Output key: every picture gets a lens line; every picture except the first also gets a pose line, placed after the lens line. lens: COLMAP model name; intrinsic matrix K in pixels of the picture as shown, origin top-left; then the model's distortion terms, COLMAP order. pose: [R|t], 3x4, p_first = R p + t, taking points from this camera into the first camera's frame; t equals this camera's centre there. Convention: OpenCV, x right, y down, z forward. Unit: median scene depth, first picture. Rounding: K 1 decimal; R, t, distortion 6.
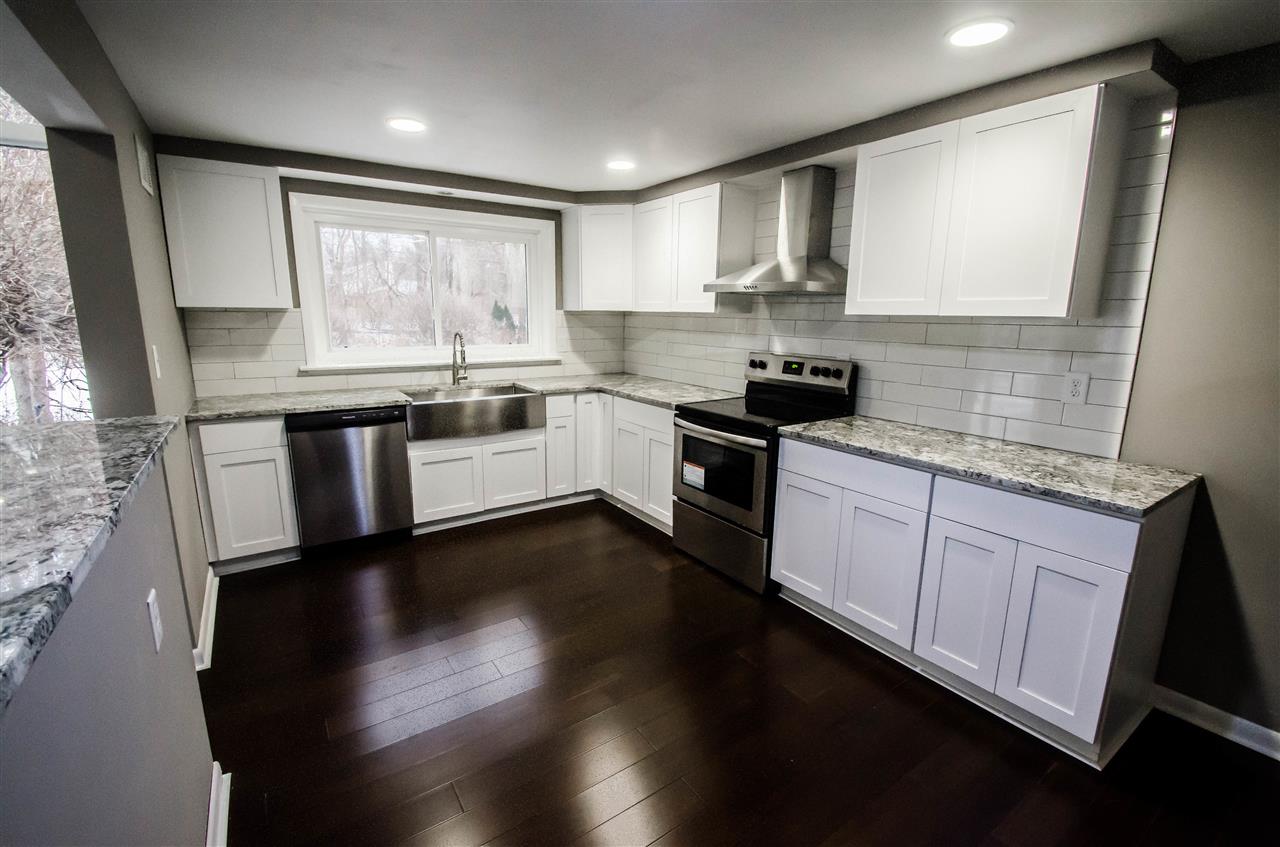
lens RADIAL K [[553.0, 0, 641.5], [0, 553.0, 424.6], [0, 0, 1]] dist [-0.008525, -0.005647]
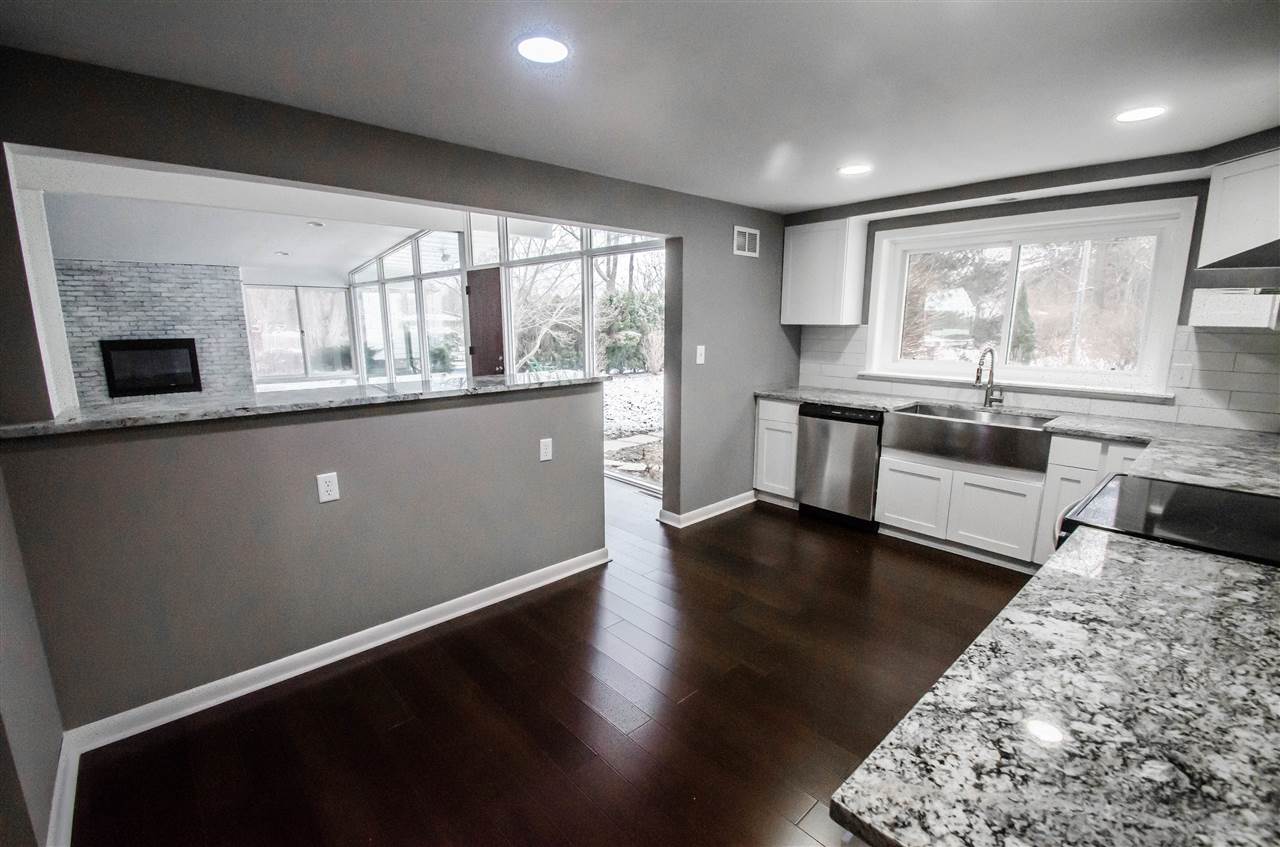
lens RADIAL K [[553.0, 0, 636.0], [0, 553.0, 423.4], [0, 0, 1]] dist [-0.008525, -0.005647]
pose [[0.131346, 0.167468, -0.977089, 0.582985], [-0.197126, 0.970357, 0.139816, -0.068871], [0.971540, 0.174245, 0.160465, 0.346817]]
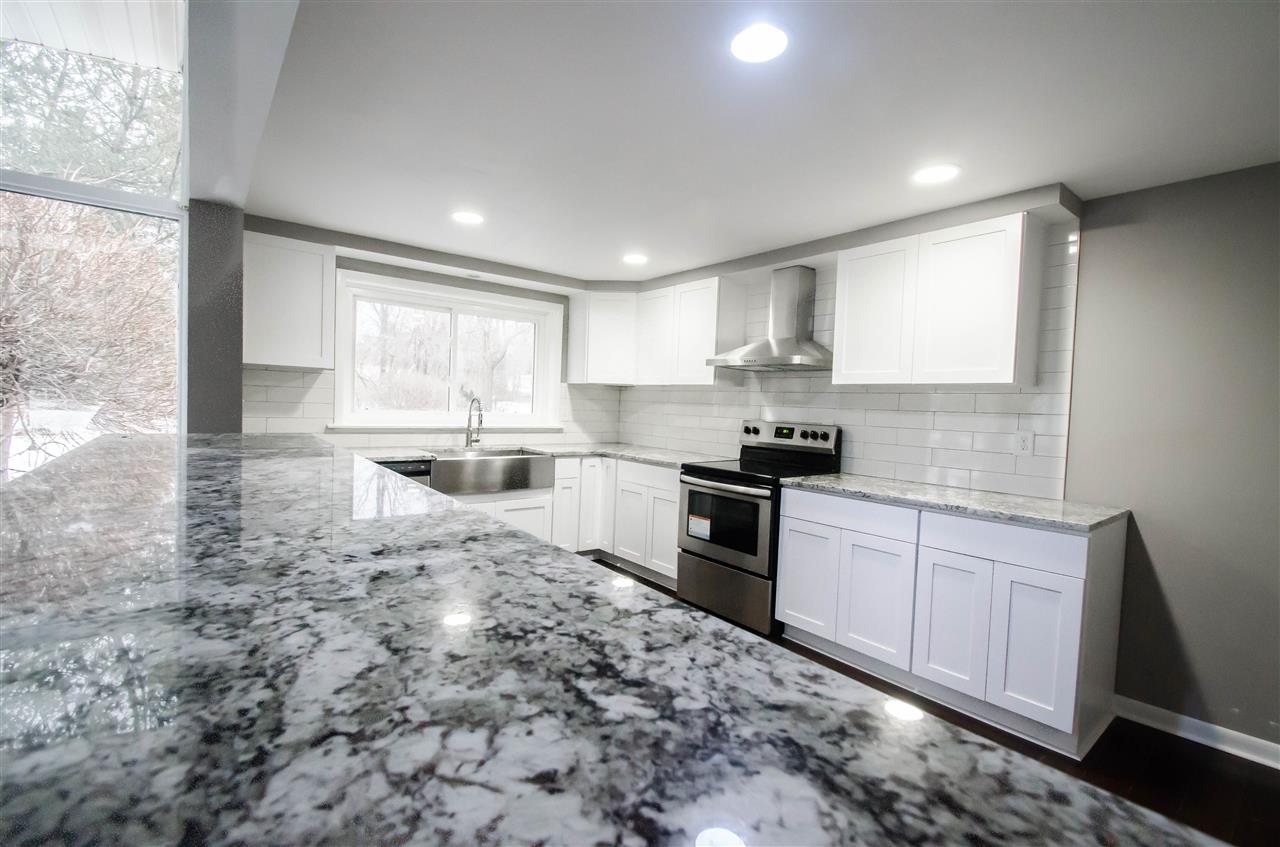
lens RADIAL K [[553.0, 0, 639.4], [0, 553.0, 425.8], [0, 0, 1]] dist [-0.008525, -0.005647]
pose [[0.997147, 0.022130, 0.072163, -0.102050], [-0.010371, 0.987157, -0.159419, 0.065314], [-0.074765, 0.158216, 0.984570, -0.098653]]
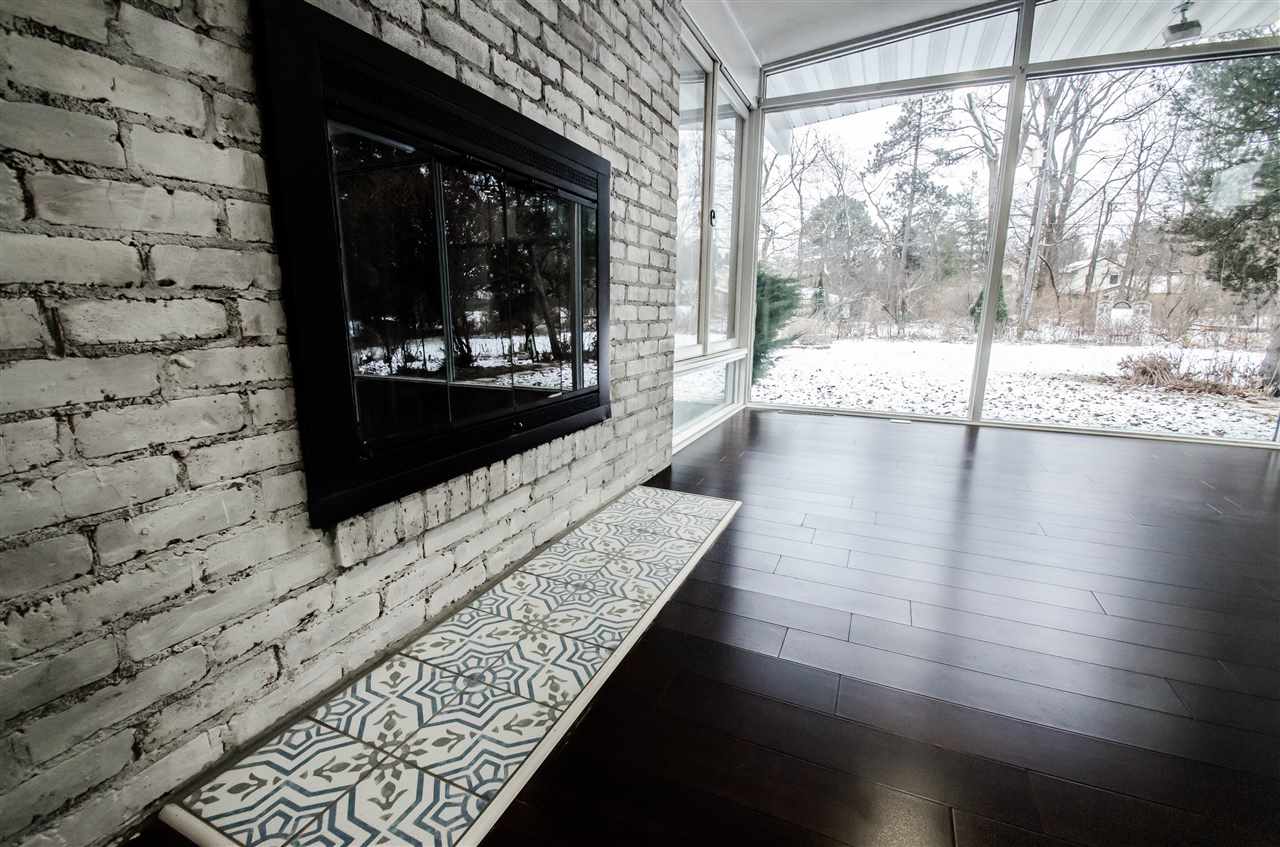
lens RADIAL K [[553.0, 0, 639.8], [0, 553.0, 422.4], [0, 0, 1]] dist [-0.008525, -0.005647]
pose [[0.522942, 0.162436, -0.836747, -1.236375], [-0.172159, 0.981570, 0.082956, 0.375729], [0.834801, 0.100672, 0.541269, -1.122712]]
